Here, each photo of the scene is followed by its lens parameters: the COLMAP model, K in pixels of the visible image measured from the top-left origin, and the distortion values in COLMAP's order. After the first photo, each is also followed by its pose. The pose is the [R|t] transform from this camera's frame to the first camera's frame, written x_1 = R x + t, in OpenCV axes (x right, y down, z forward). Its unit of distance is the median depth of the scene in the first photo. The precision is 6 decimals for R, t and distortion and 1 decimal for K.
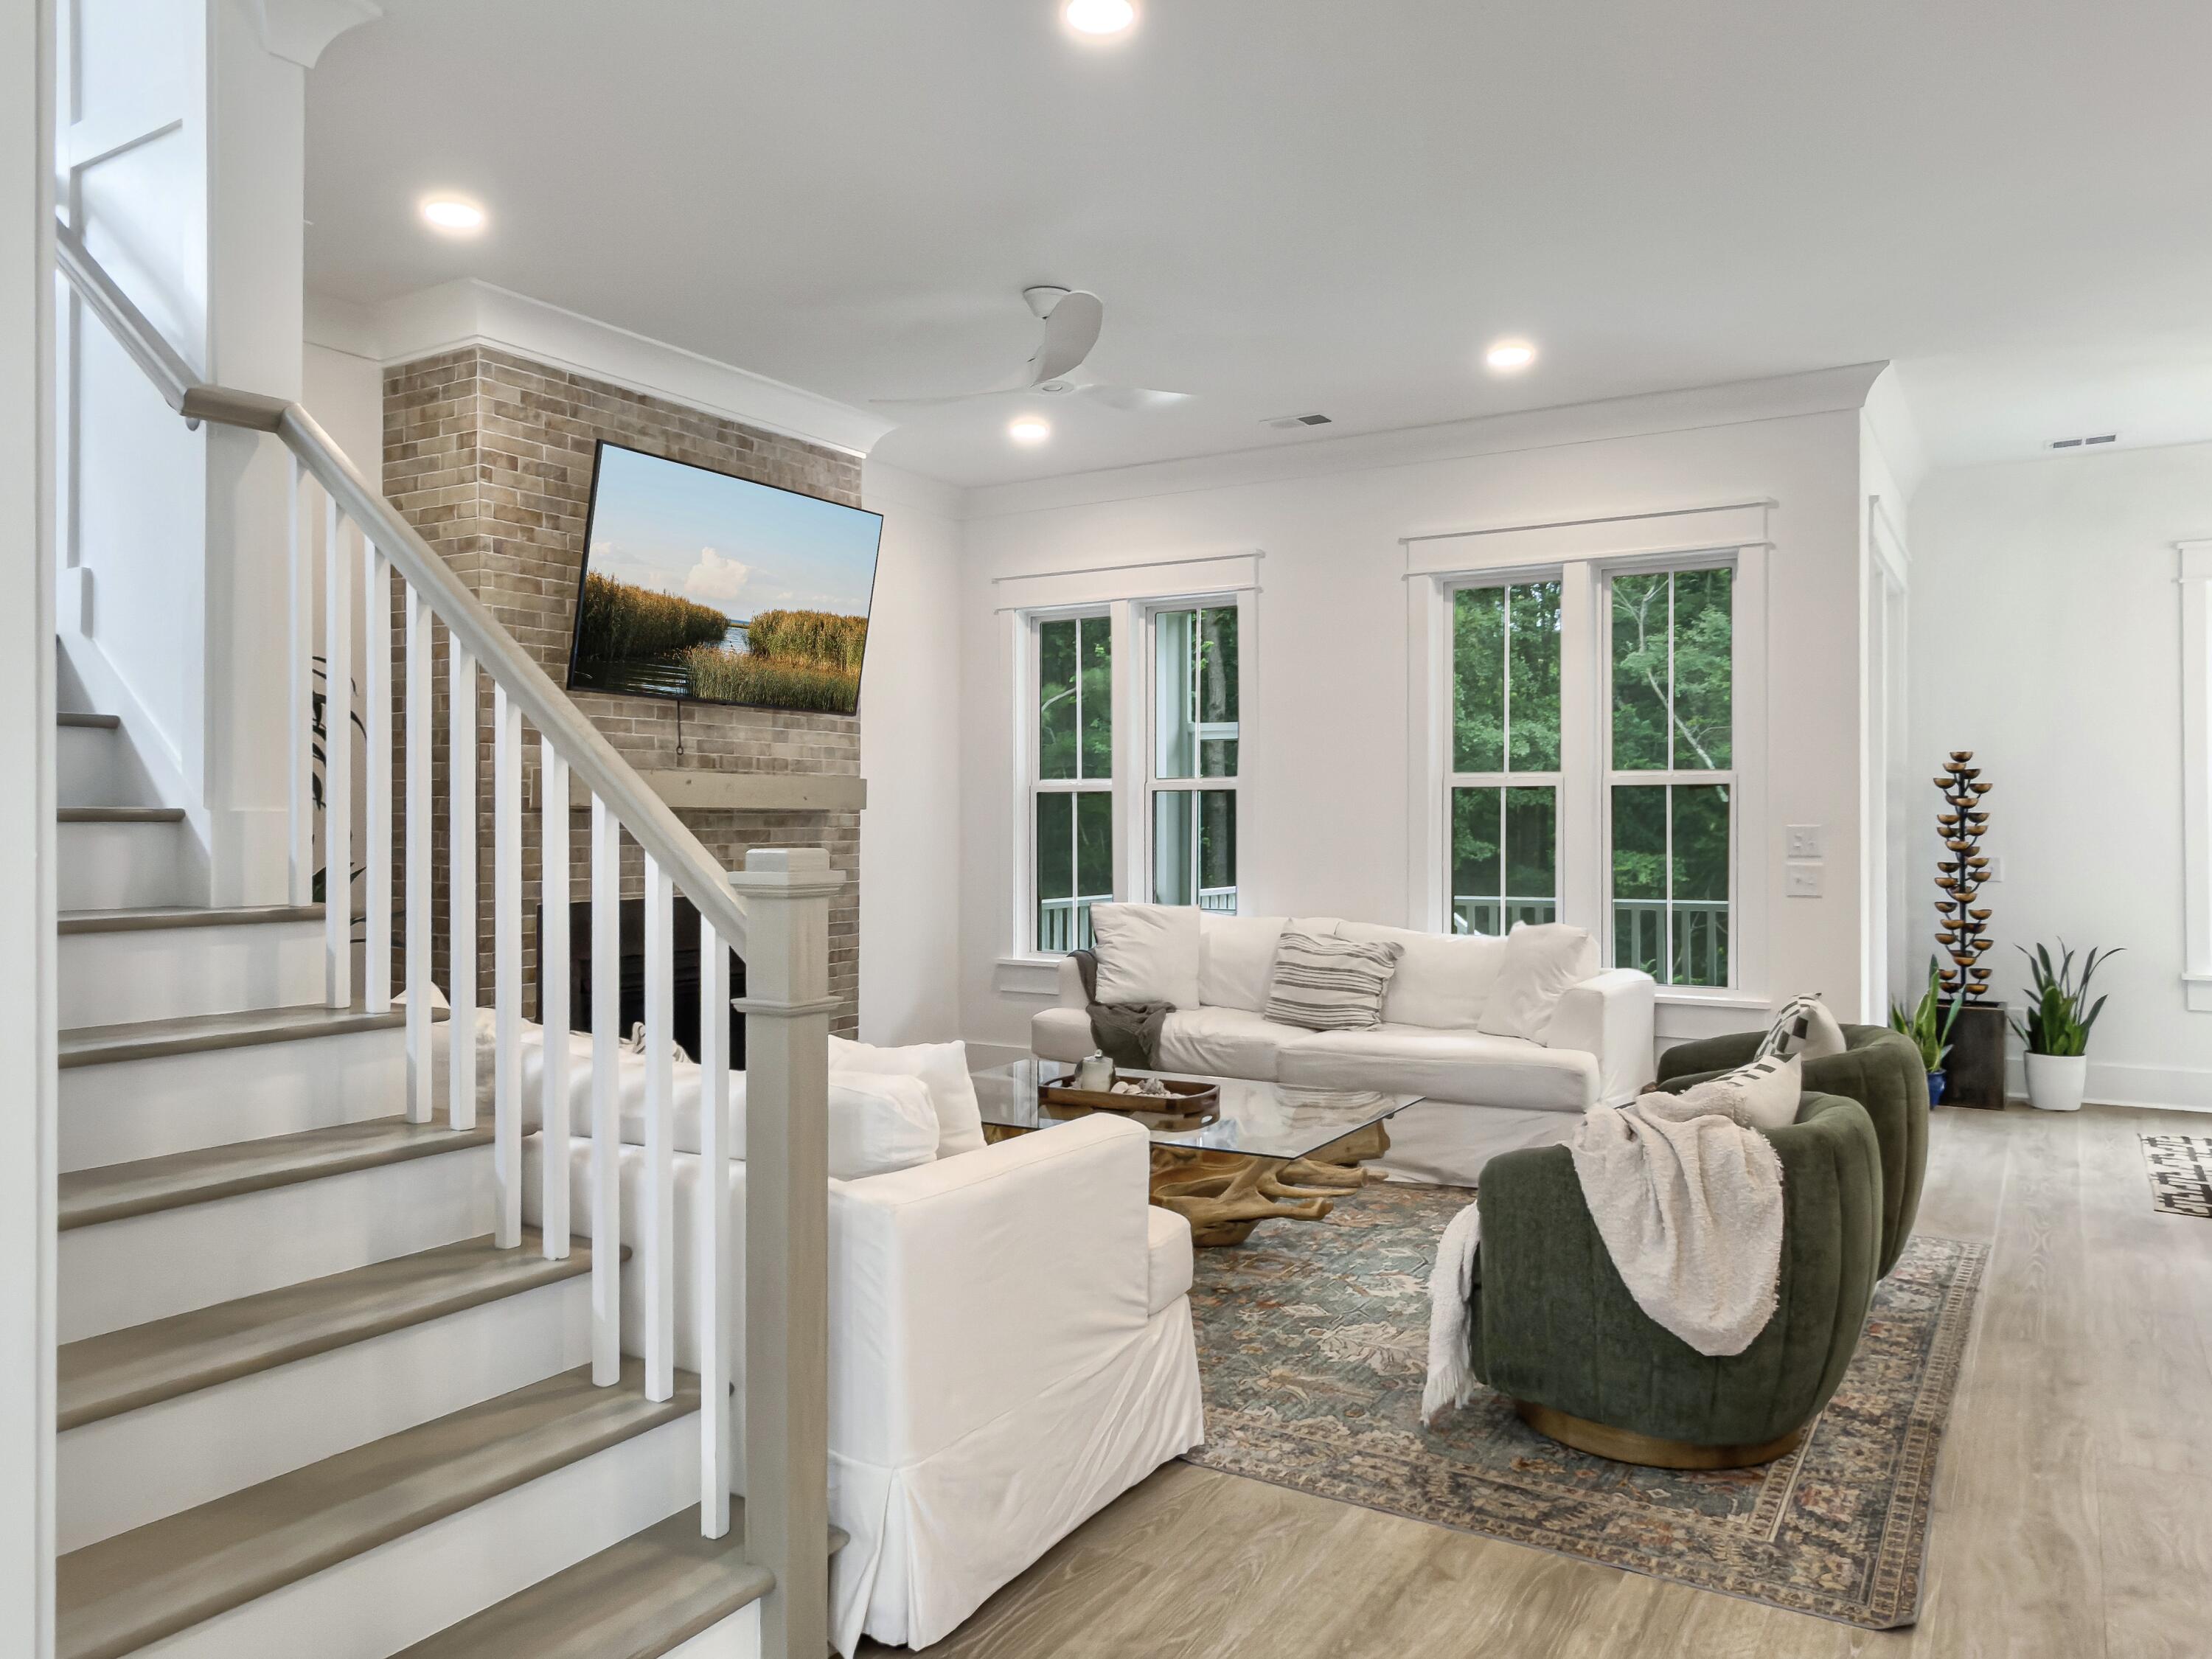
lens RADIAL K [[1524.5, 0, 1110.2], [0, 1524.5, 828.8], [0, 0, 1]] dist [0.007595, 0.001397]
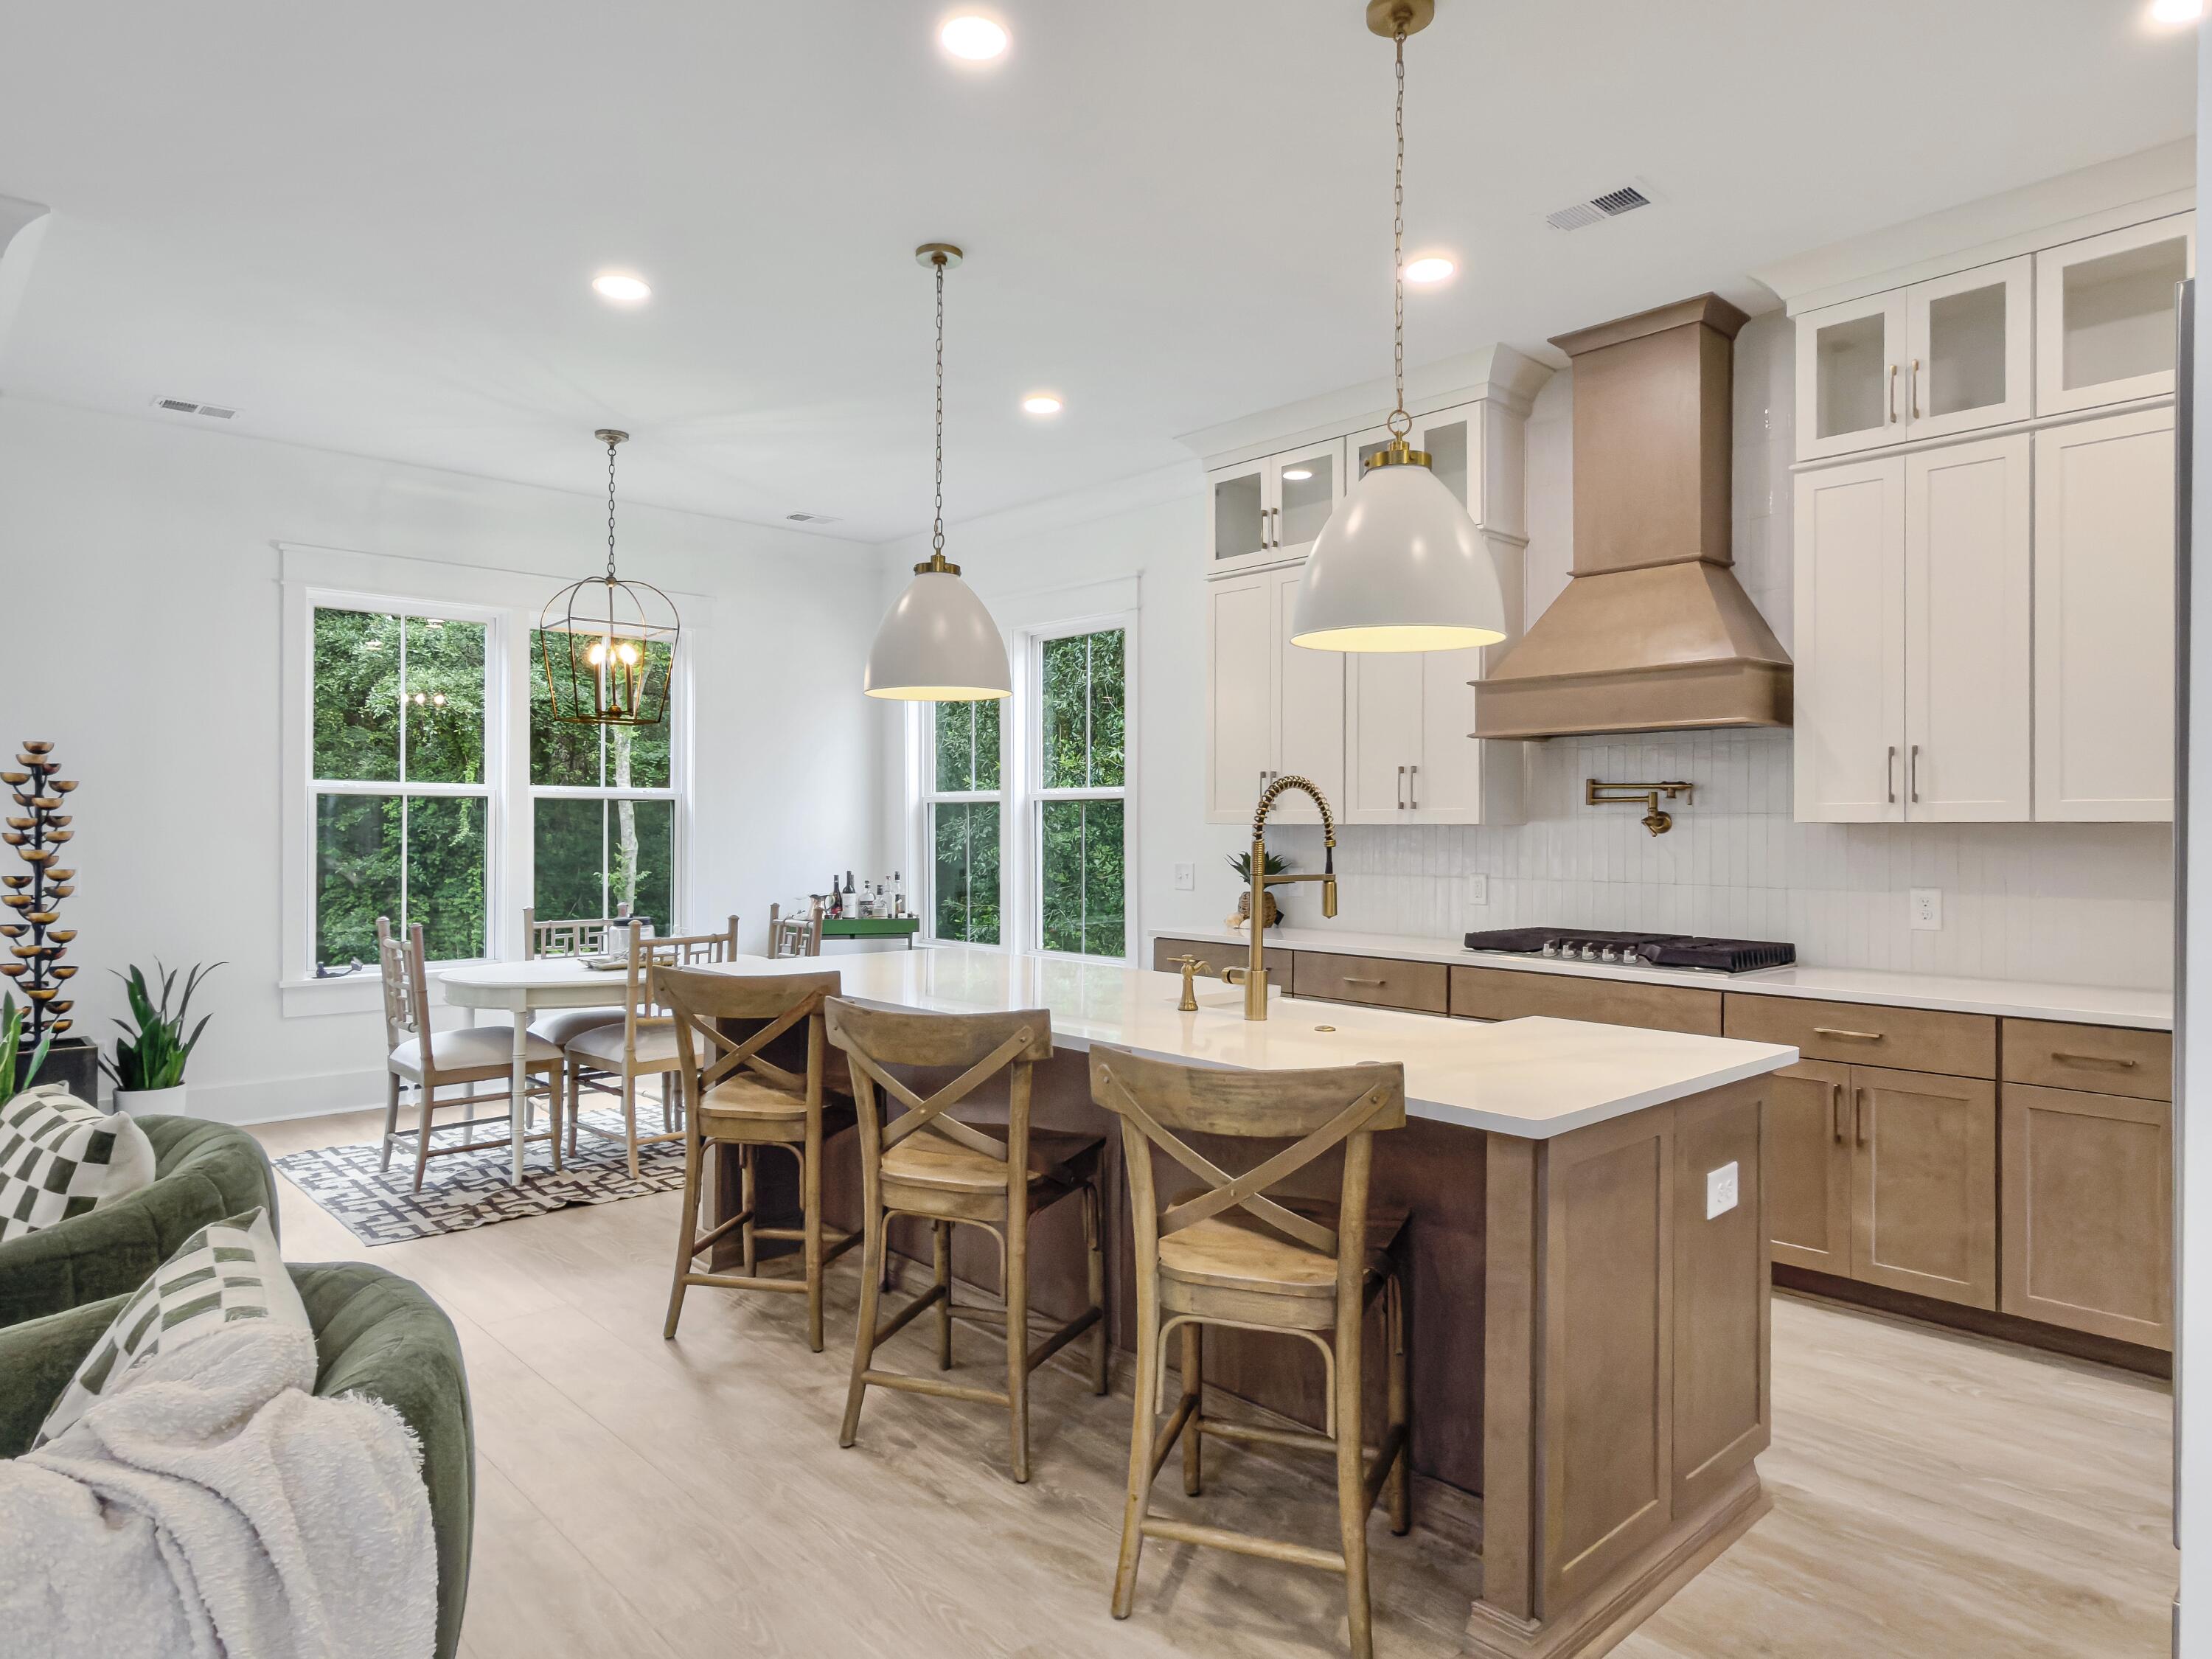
lens RADIAL K [[1323.9, 0, 1100.3], [0, 1323.9, 839.4], [0, 0, 1]] dist [-0.000850, 0.000073]
pose [[0.261257, -0.002600, 0.965266, 0.016435], [-0.000642, 0.999996, 0.002867, -0.000090], [-0.965269, -0.001369, 0.261254, 0.258274]]
